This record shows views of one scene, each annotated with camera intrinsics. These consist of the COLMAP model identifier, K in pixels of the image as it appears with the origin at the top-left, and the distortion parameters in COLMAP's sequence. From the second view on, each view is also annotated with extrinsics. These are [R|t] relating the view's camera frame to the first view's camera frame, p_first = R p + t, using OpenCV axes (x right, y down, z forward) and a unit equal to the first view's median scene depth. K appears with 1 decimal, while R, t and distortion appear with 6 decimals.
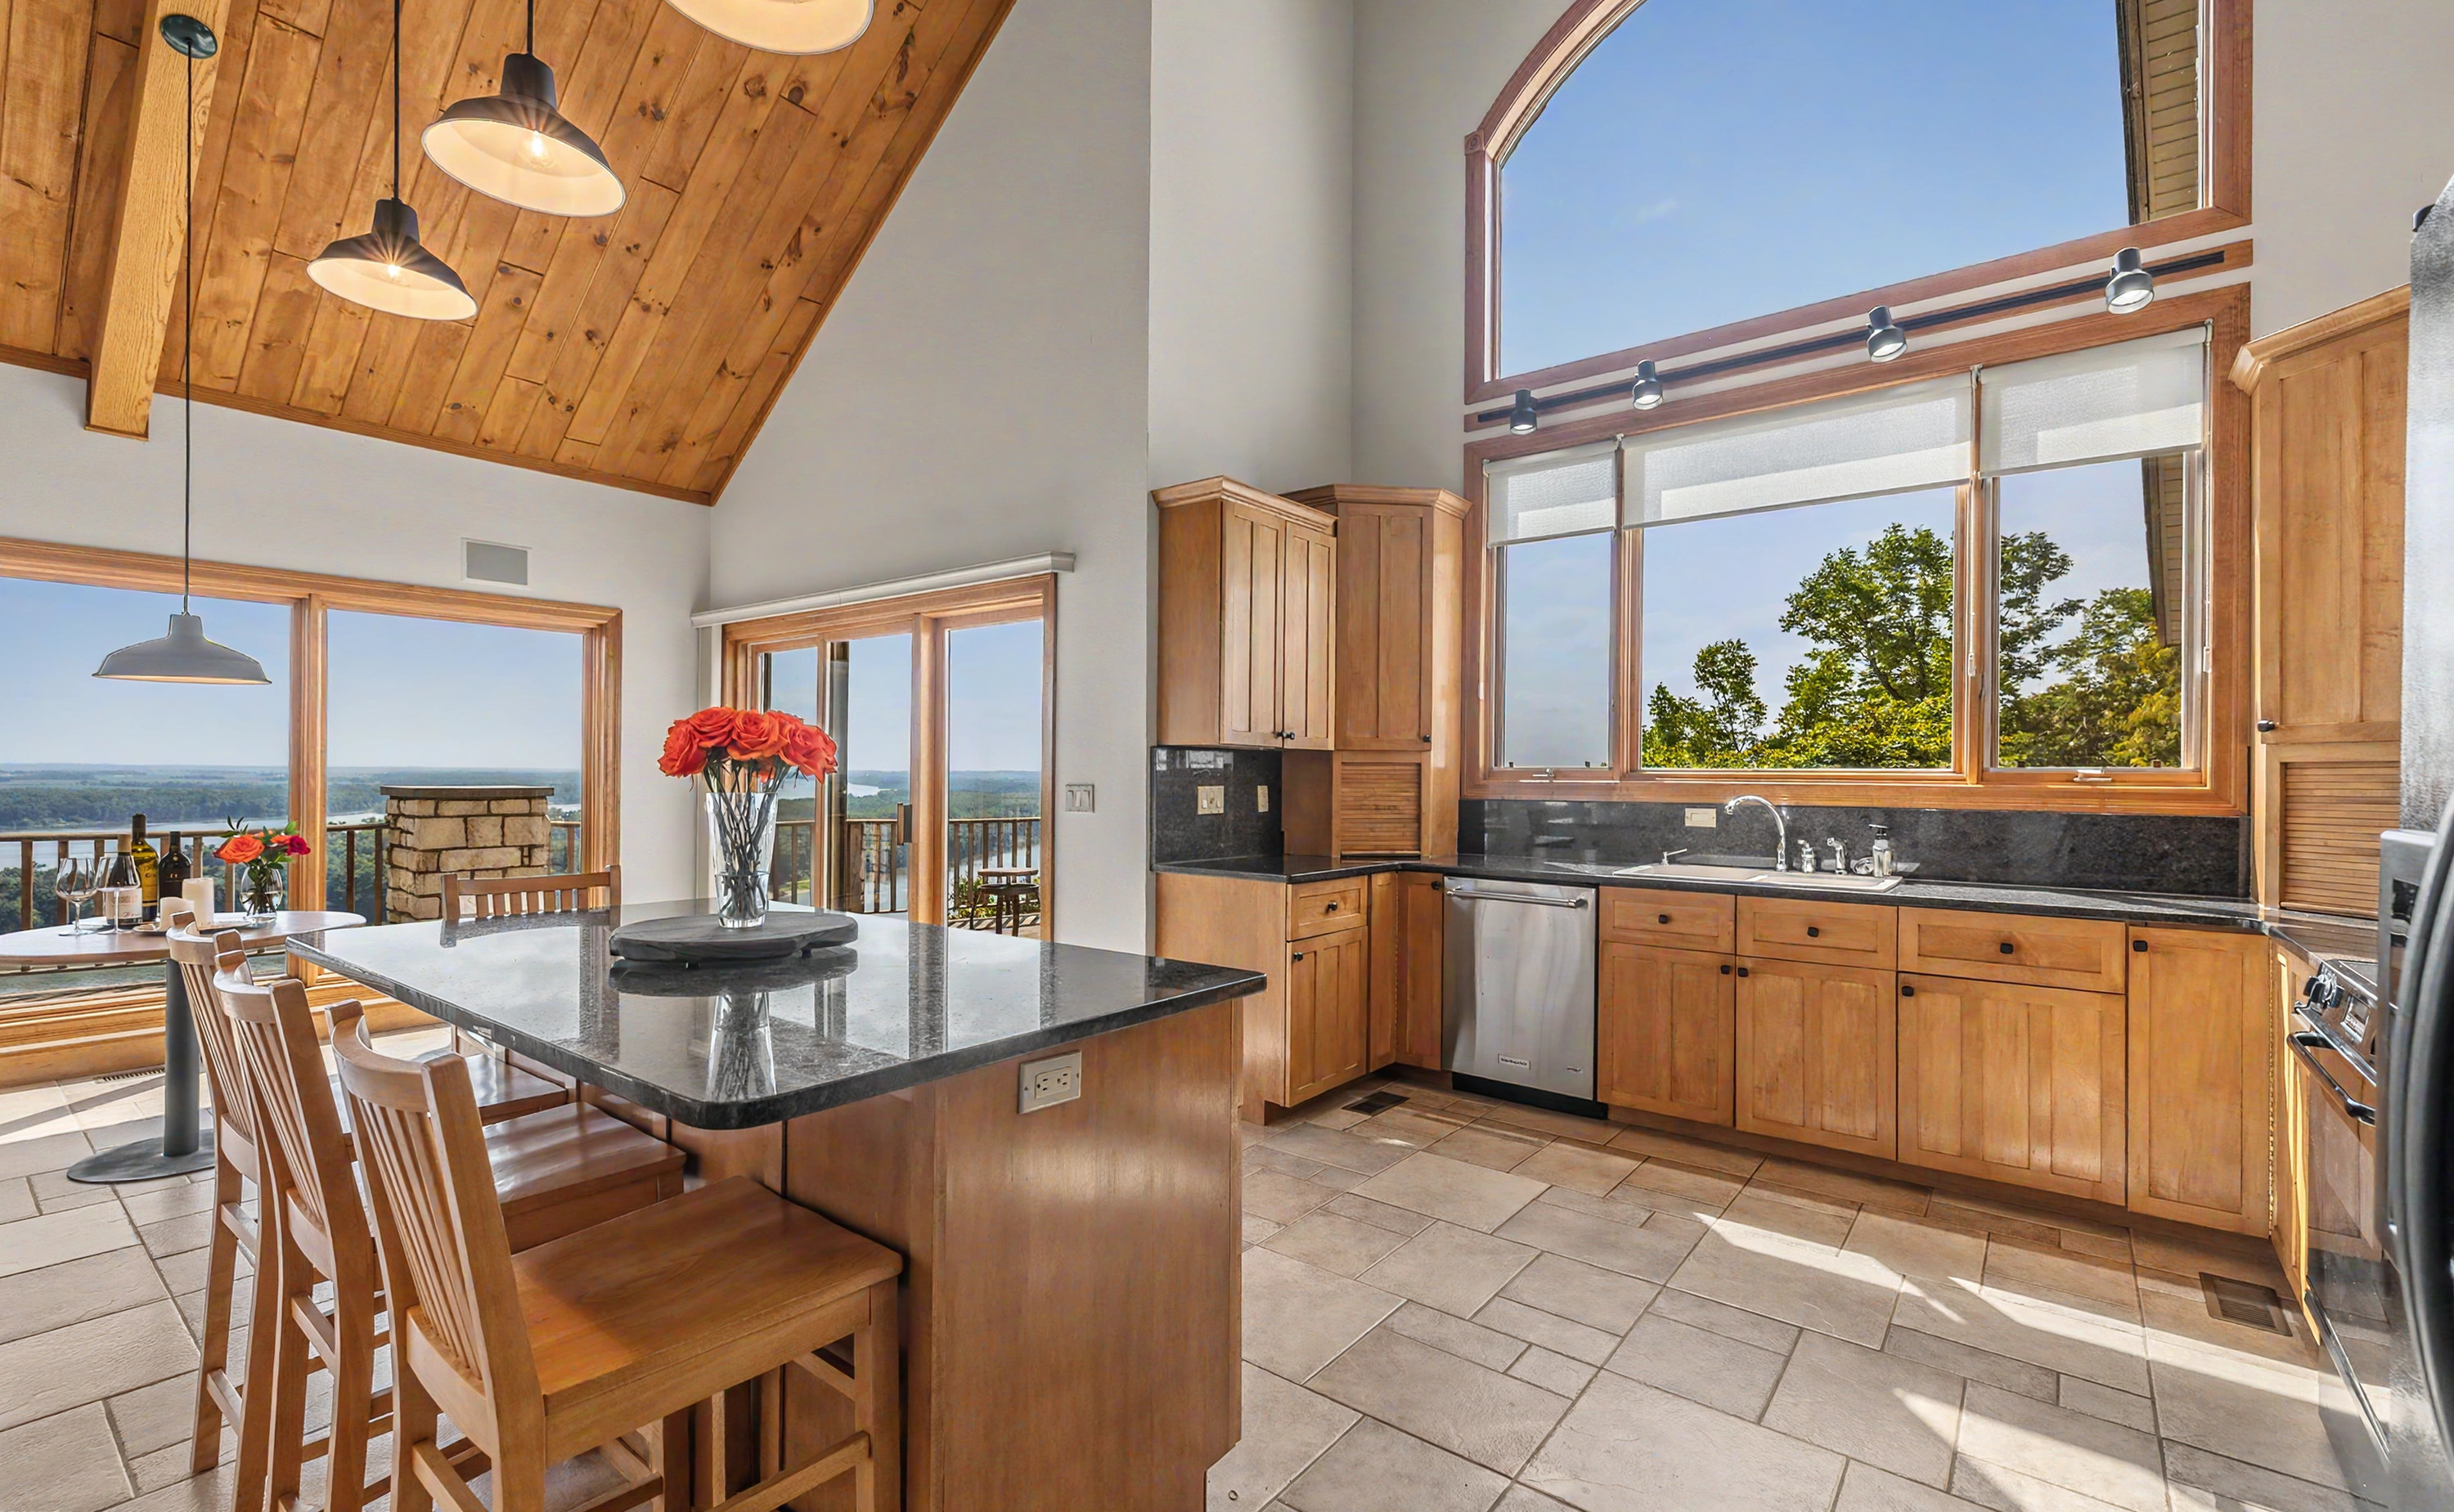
lens RADIAL K [[1047.1, 0, 1233.6], [0, 1047.1, 775.1], [0, 0, 1]] dist [0.000021, -0.000352]
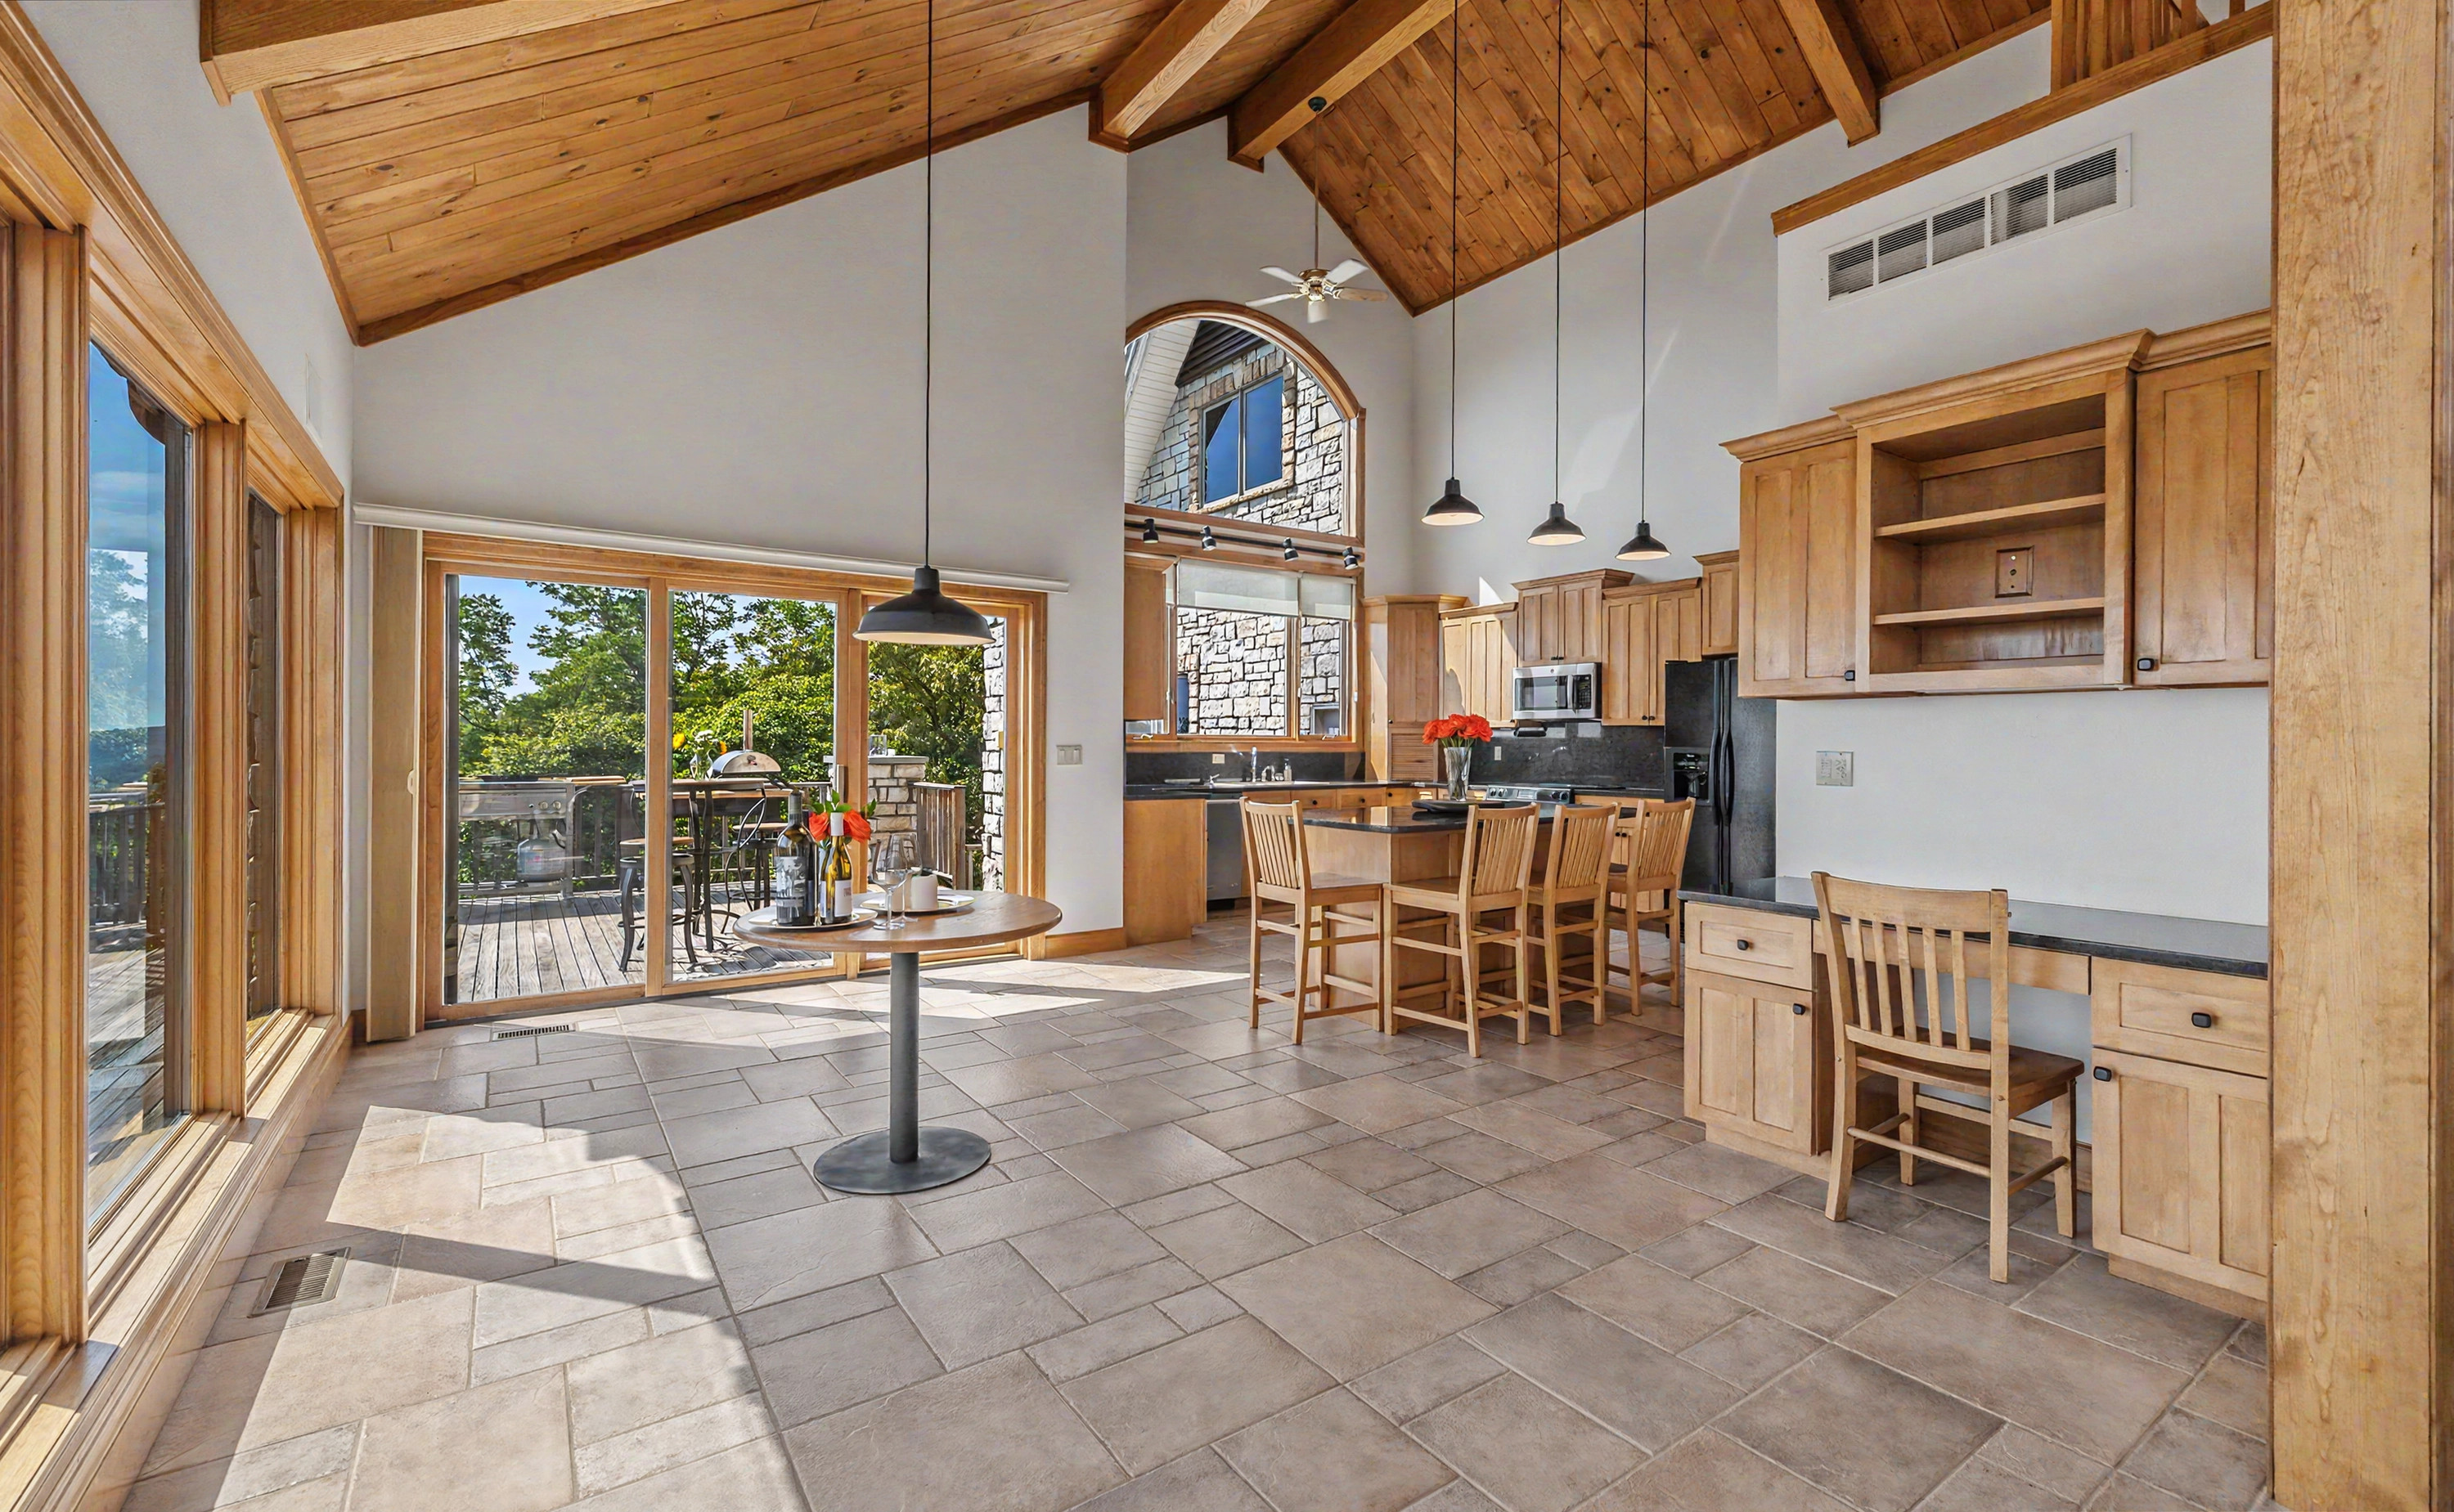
lens RADIAL K [[1047.1, 0, 1218.5], [0, 1047.1, 739.9], [0, 0, 1]] dist [0.000021, -0.000352]
pose [[0.302140, -0.004197, 0.953254, -1.347730], [-0.000334, 0.999990, 0.004509, -0.003104], [-0.953263, -0.001680, 0.302136, 0.354472]]
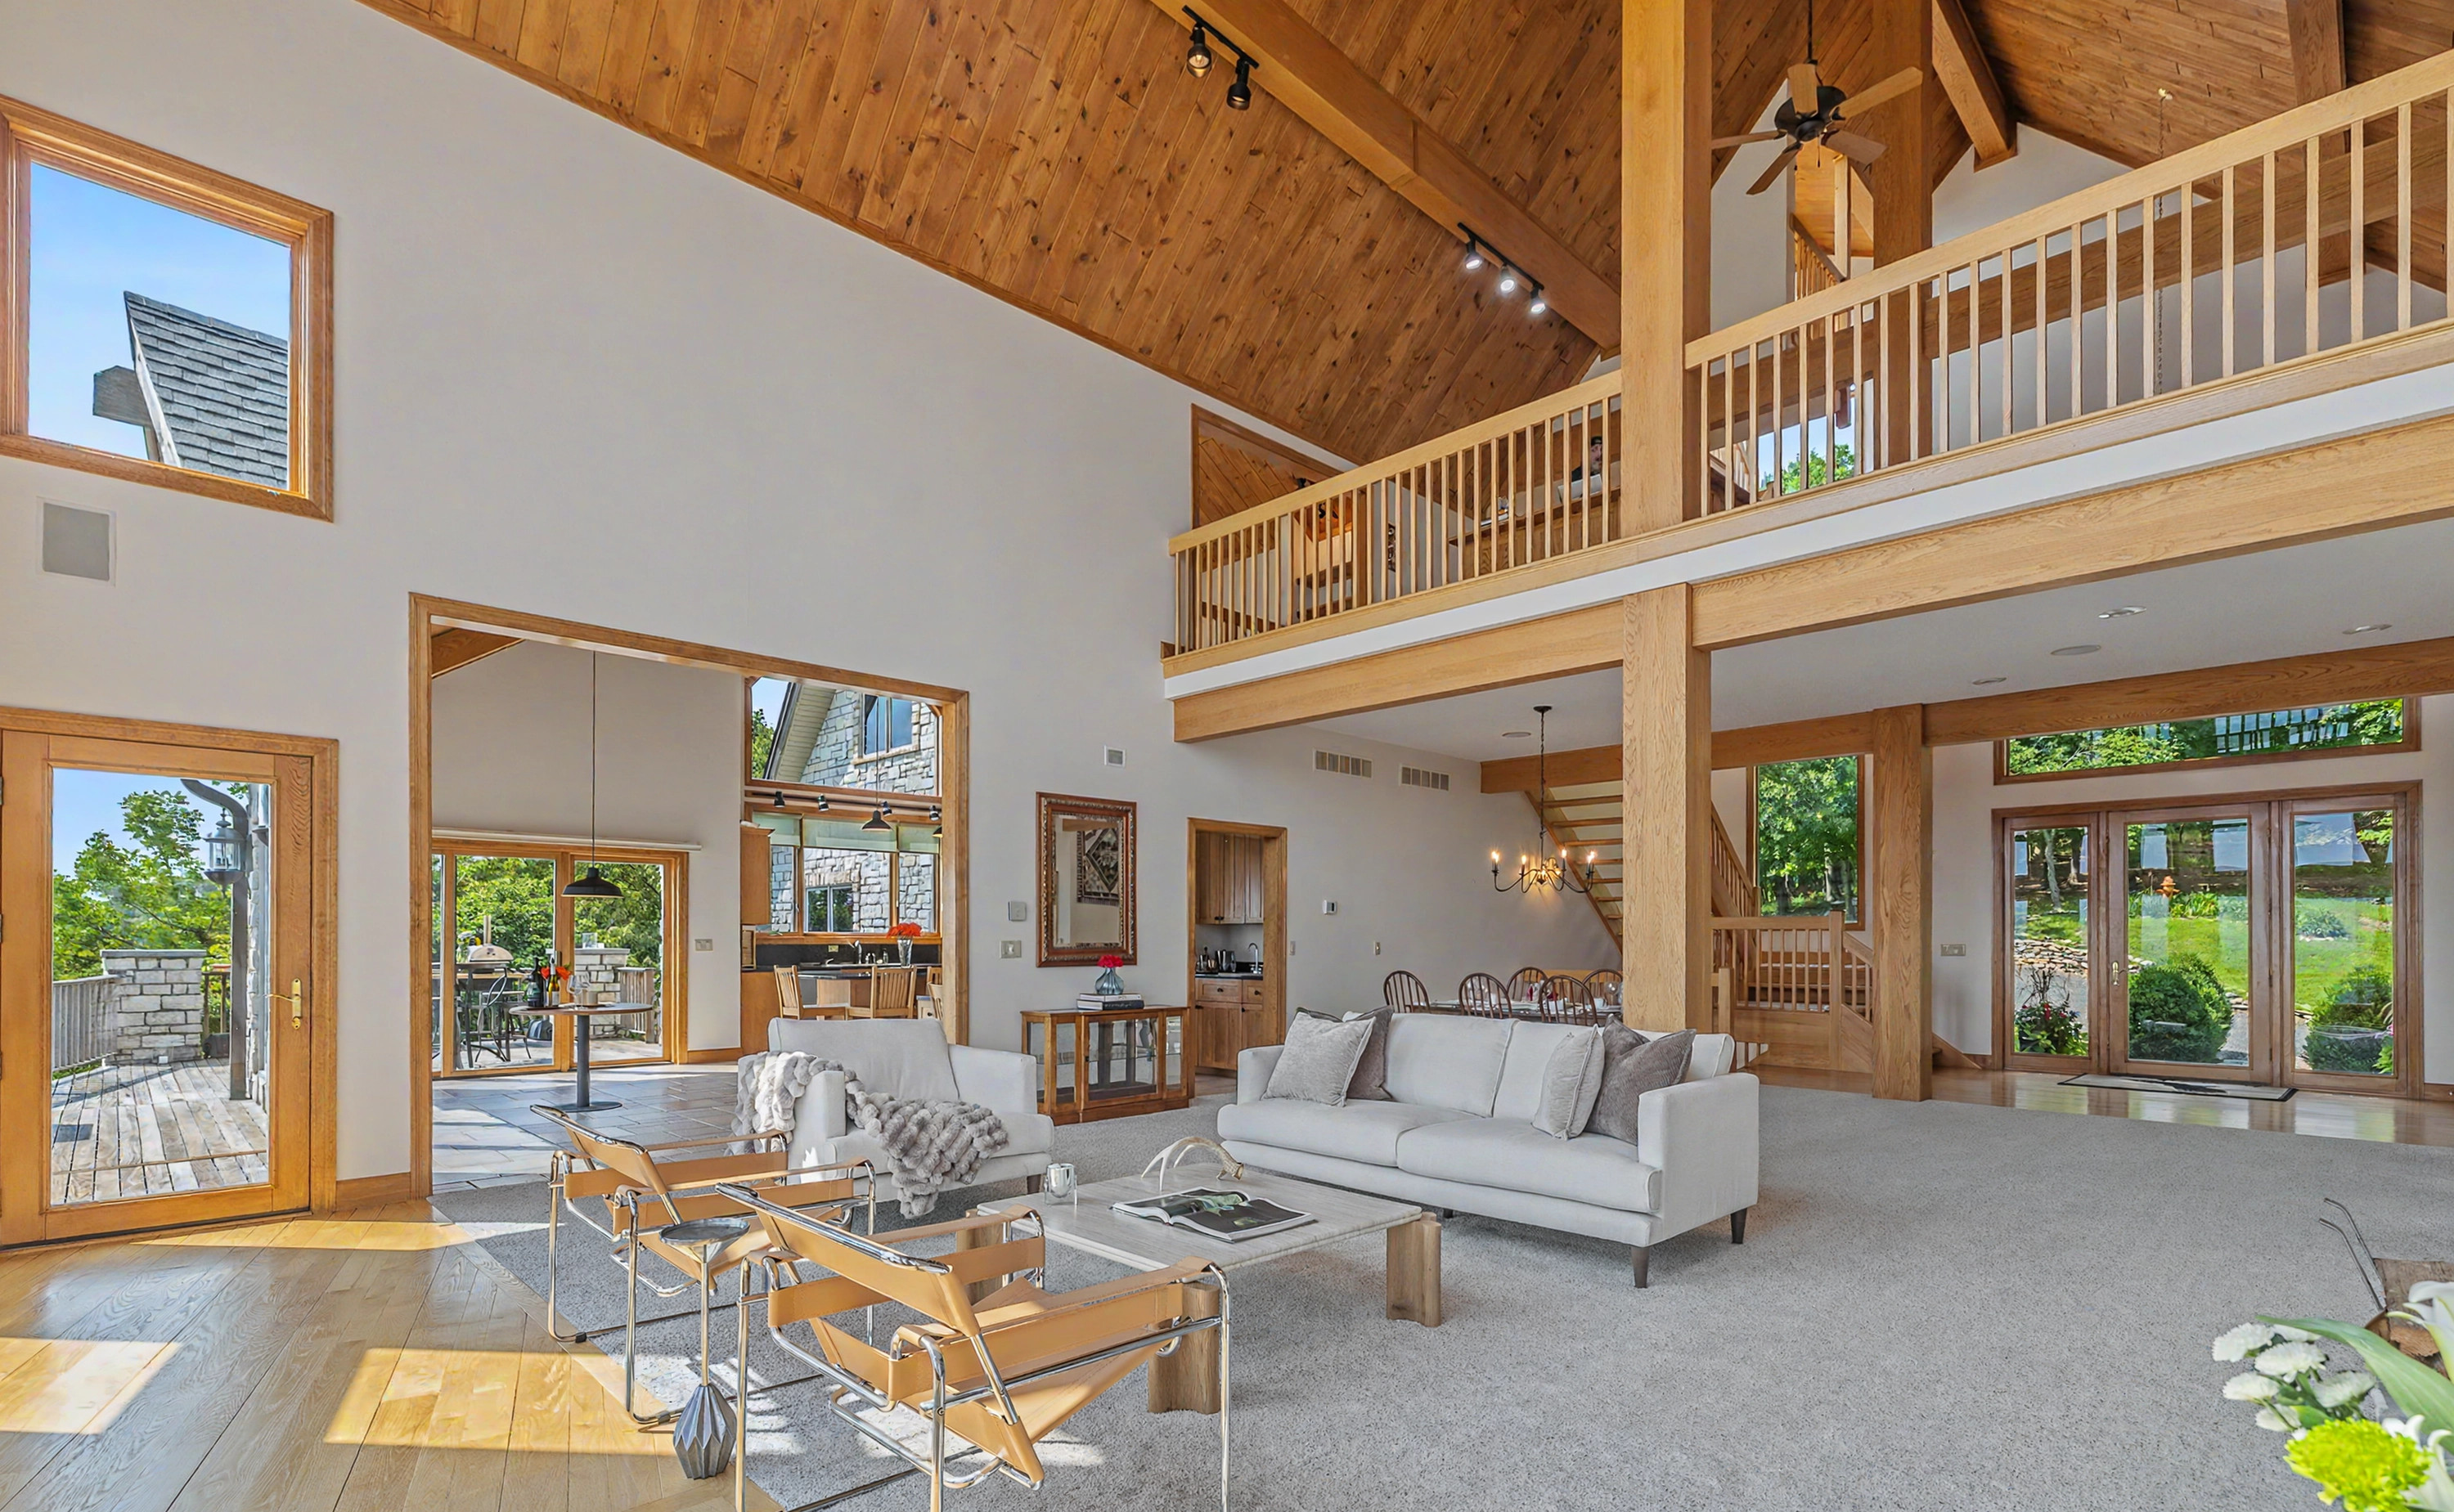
lens RADIAL K [[1153.9, 0, 1242.4], [0, 1153.9, 933.0], [0, 0, 1]] dist [-0.000572, -0.000039]
pose [[0.122968, -0.004481, 0.992401, -2.493272], [0.002746, 0.999988, 0.004175, -0.012308], [-0.992407, 0.002212, 0.122979, -0.541914]]
